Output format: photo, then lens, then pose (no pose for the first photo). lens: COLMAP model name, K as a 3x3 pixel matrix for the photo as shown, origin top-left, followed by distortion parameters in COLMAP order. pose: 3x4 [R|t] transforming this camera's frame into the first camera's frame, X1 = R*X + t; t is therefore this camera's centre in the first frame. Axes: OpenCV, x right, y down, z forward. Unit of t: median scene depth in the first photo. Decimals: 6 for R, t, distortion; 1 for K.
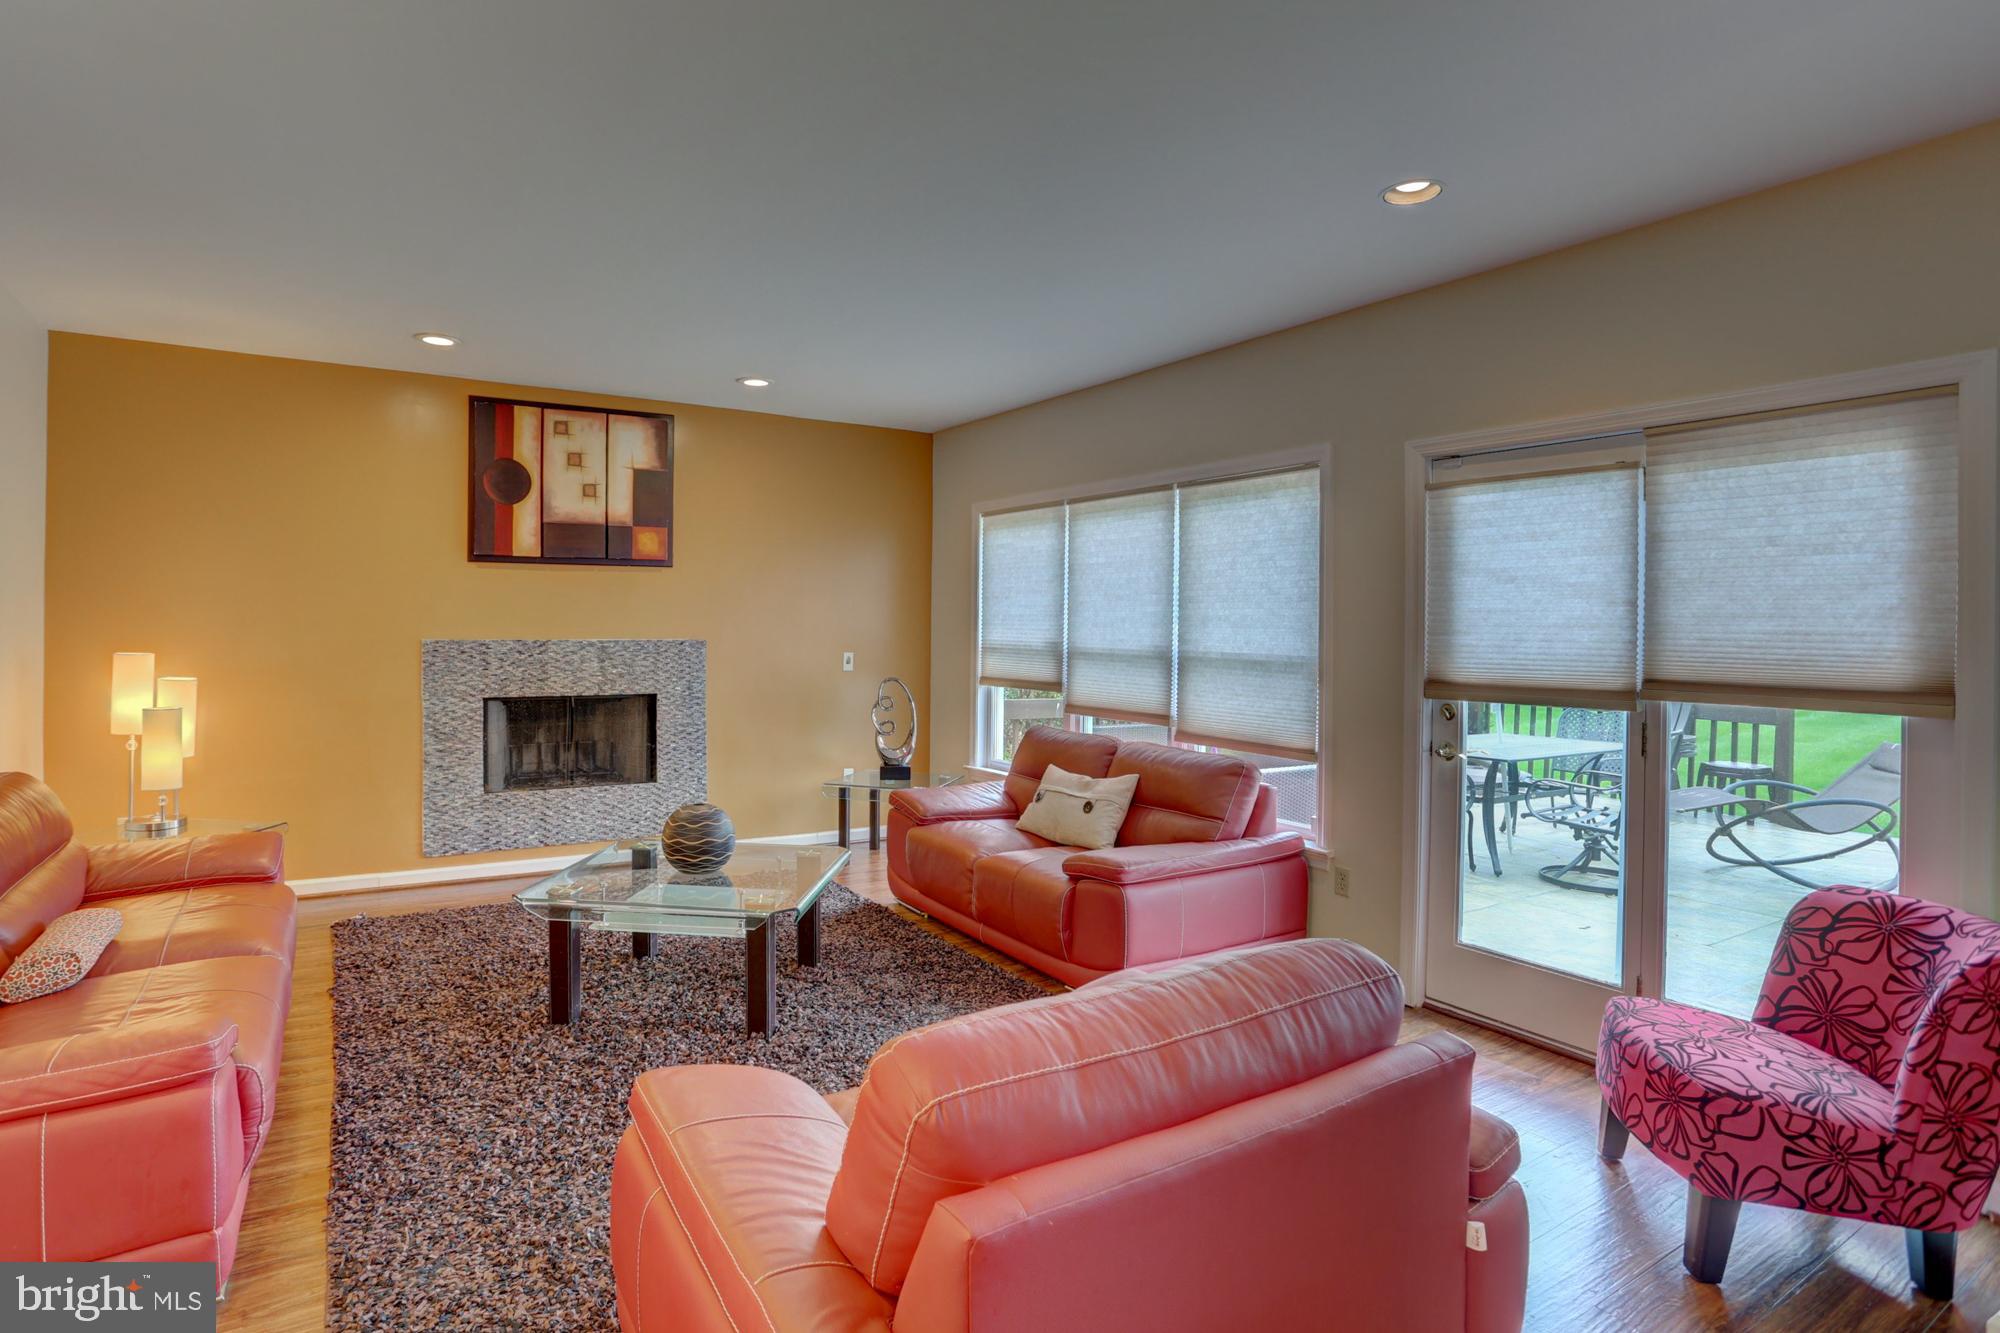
lens RADIAL K [[1034.7, 0, 948.5], [0, 1034.7, 602.4], [0, 0, 1]] dist [-0.063846, 0.029266]
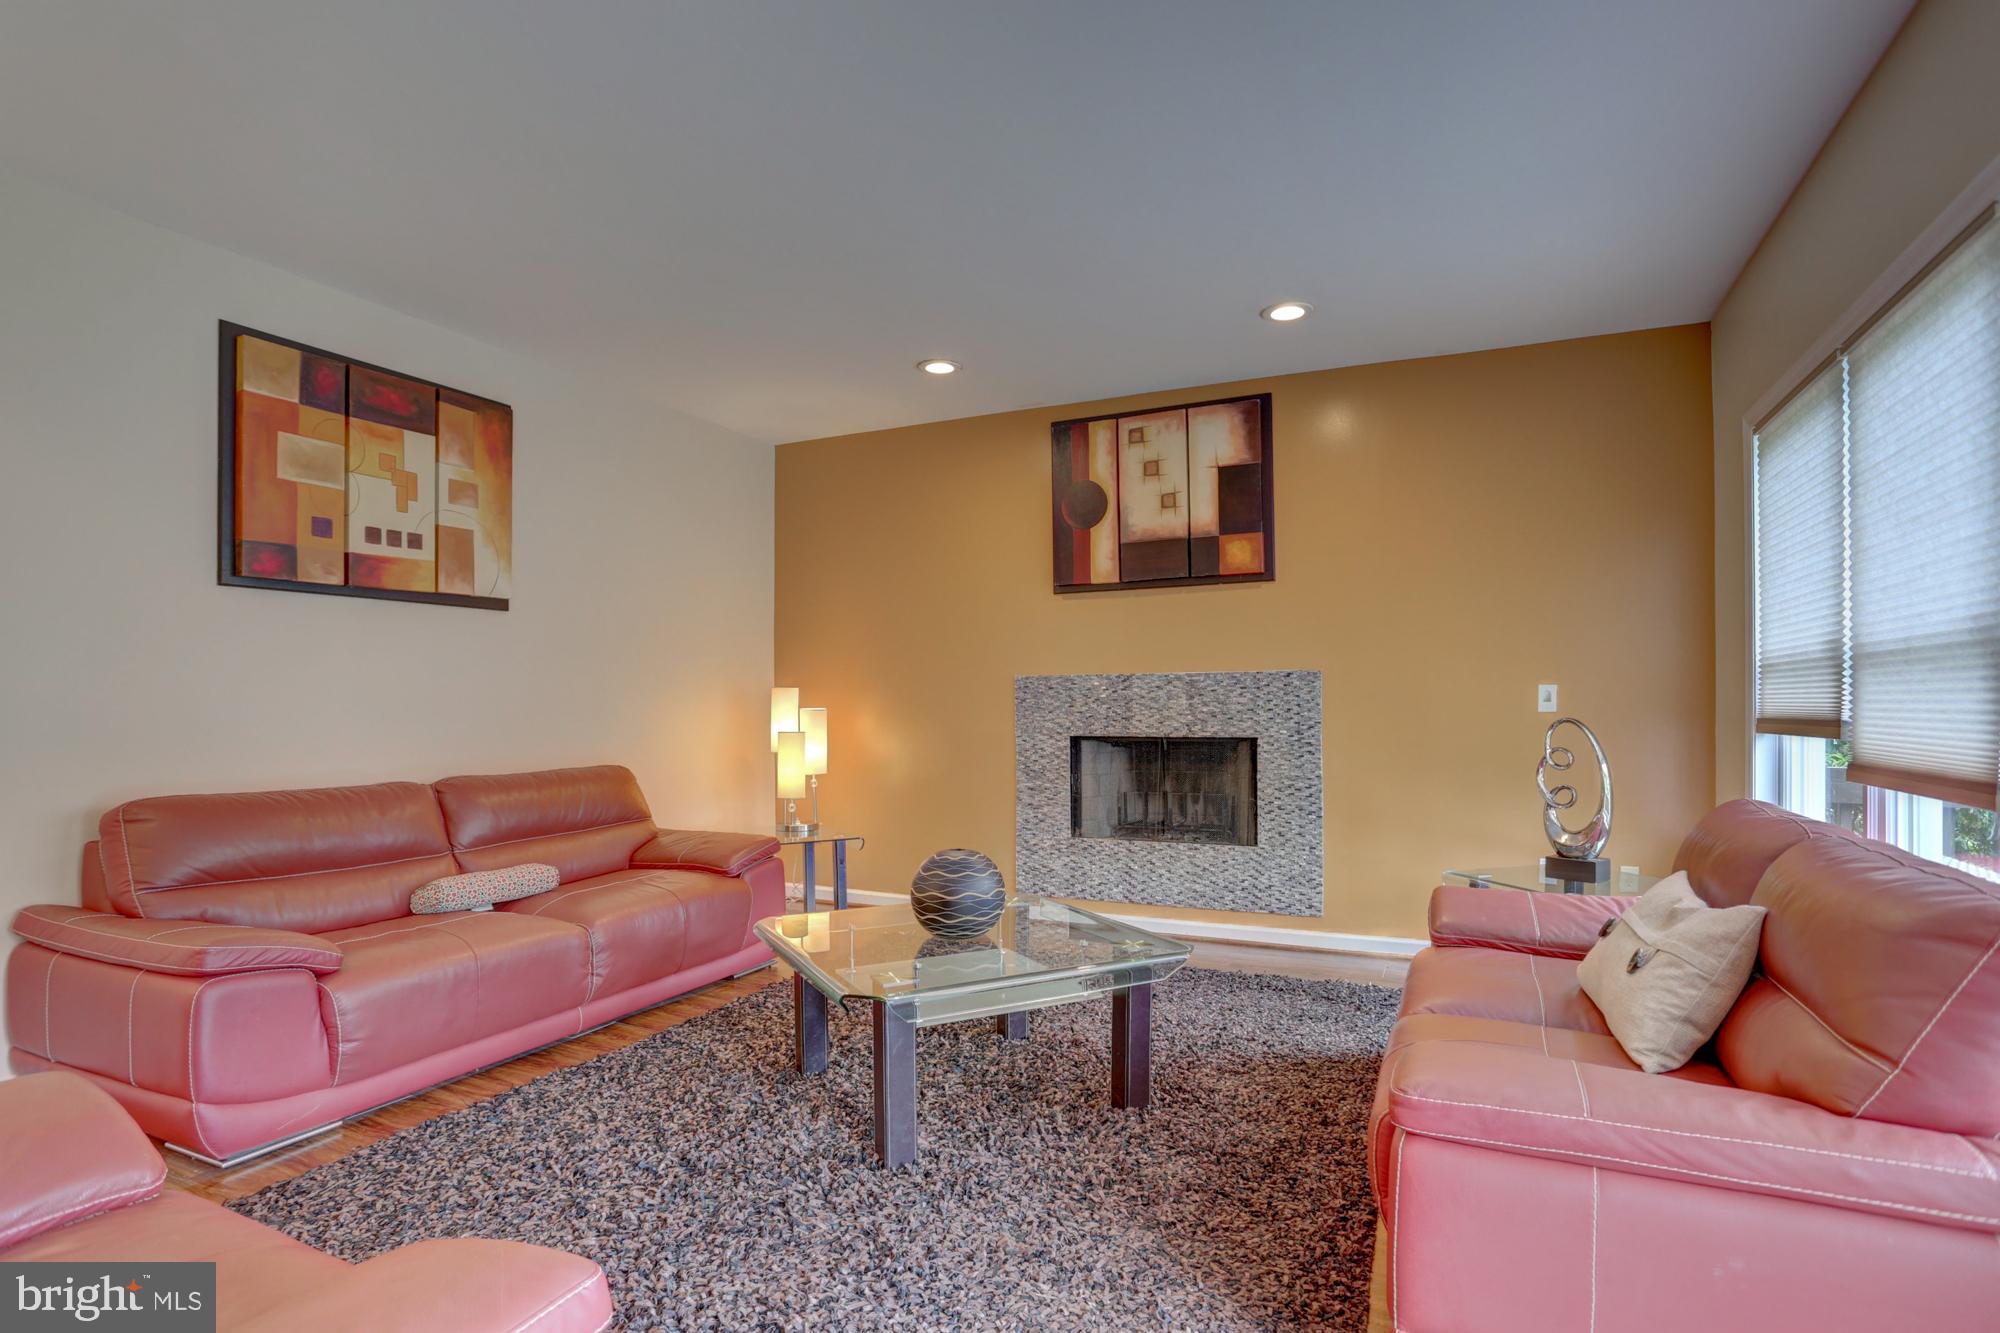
lens RADIAL K [[1002.9, 0, 980.0], [0, 1002.9, 694.2], [0, 0, 1]] dist [-0.088047, 0.048747]
pose [[0.548713, -0.021770, -0.835727, 0.280410], [0.024999, 0.999641, -0.009627, 0.062525], [0.835637, -0.015610, 0.549060, 0.426564]]
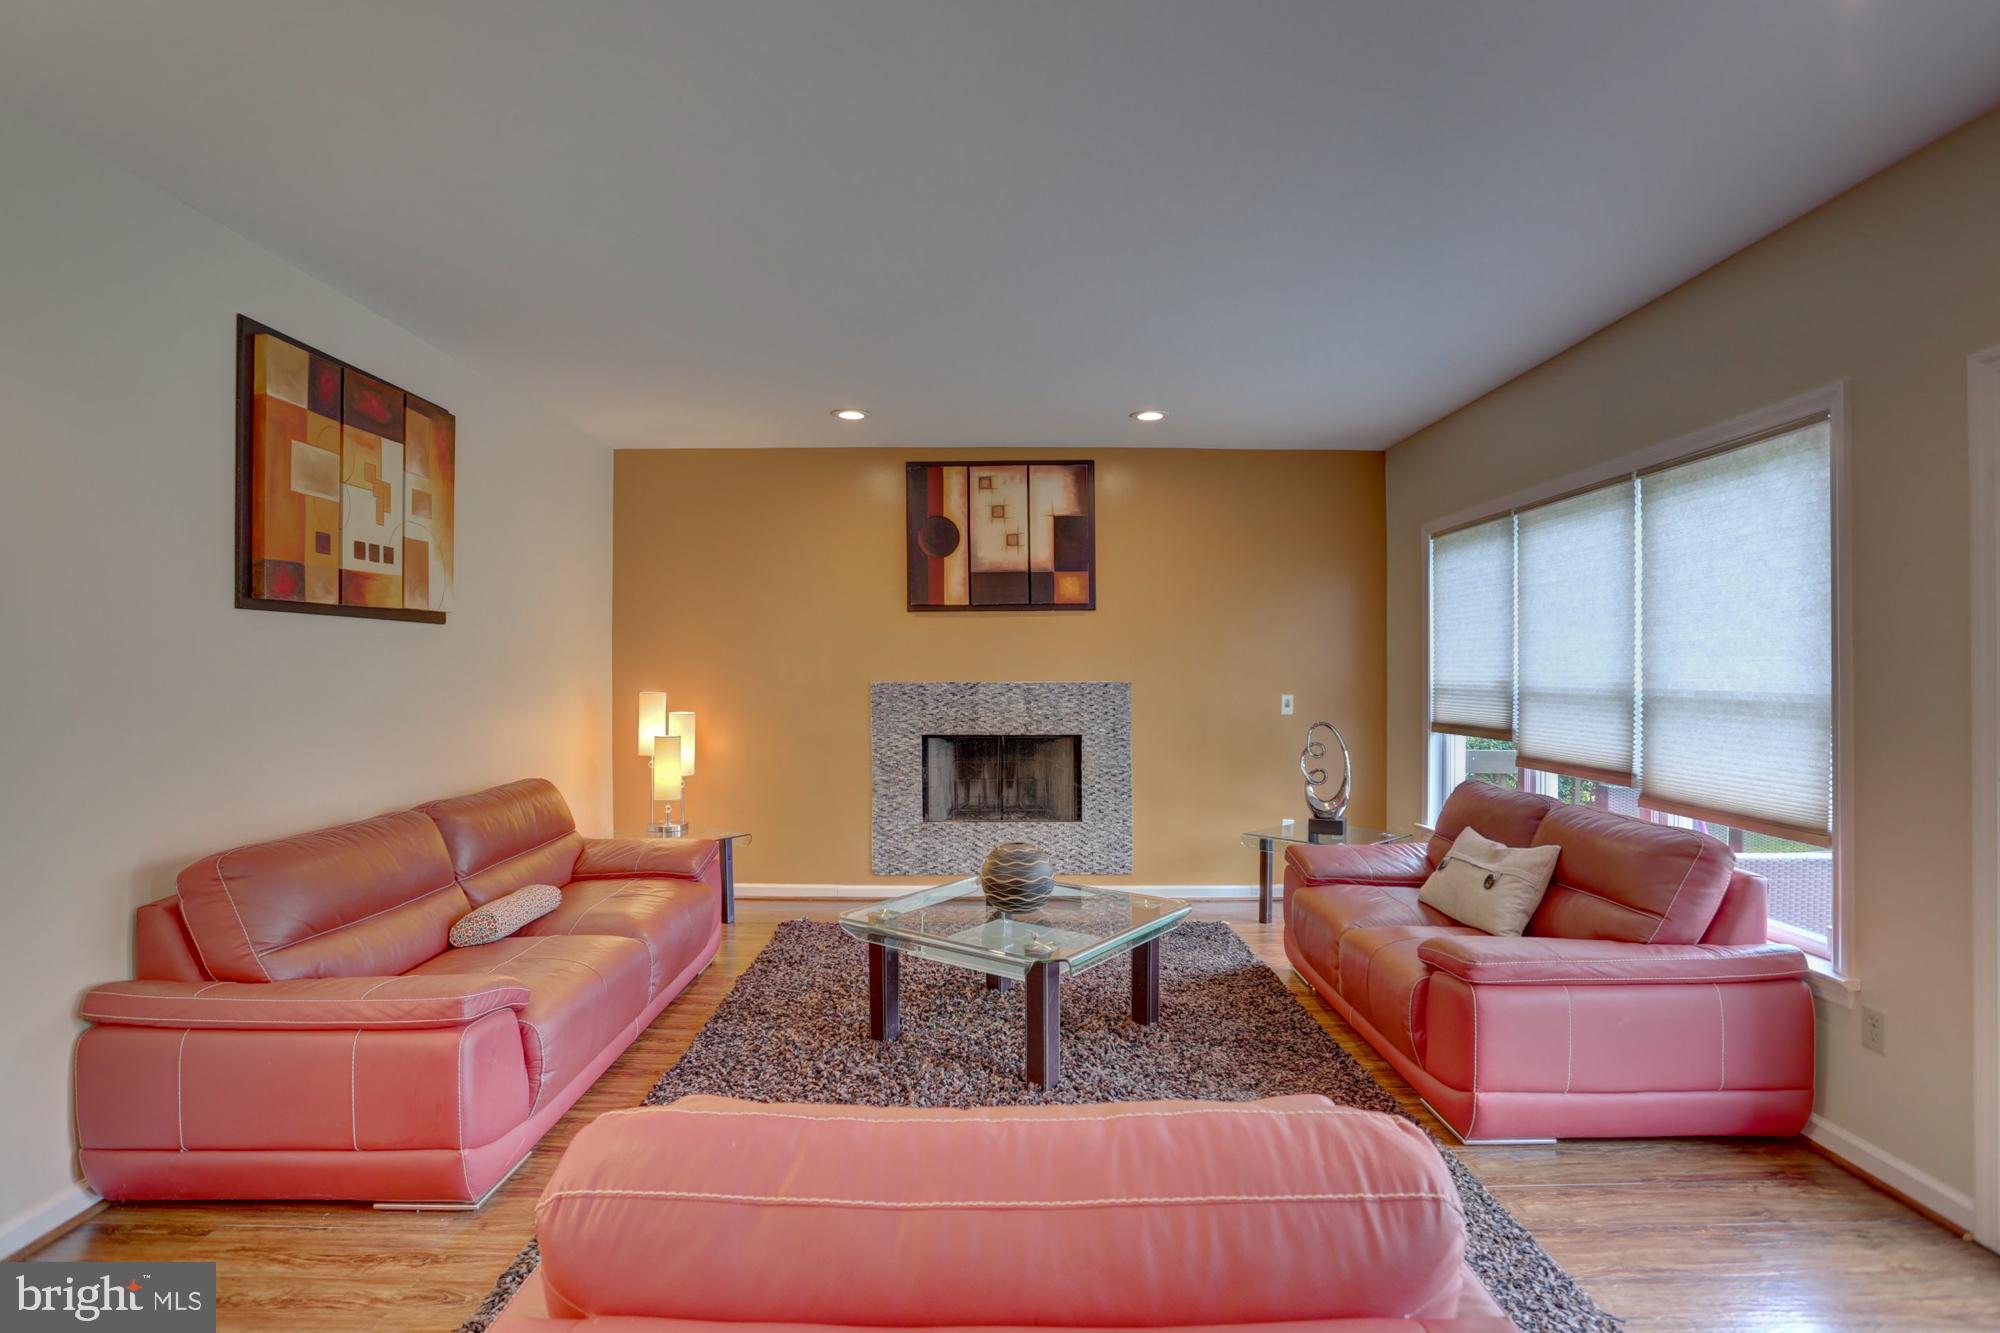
lens RADIAL K [[995.6, 0, 985.0], [0, 995.6, 657.6], [0, 0, 1]] dist [-0.087134, 0.049254]
pose [[0.855618, -0.017754, -0.517303, 0.160188], [0.018866, 0.999817, -0.003110, 0.014944], [0.517264, -0.007099, 0.855796, 0.120753]]
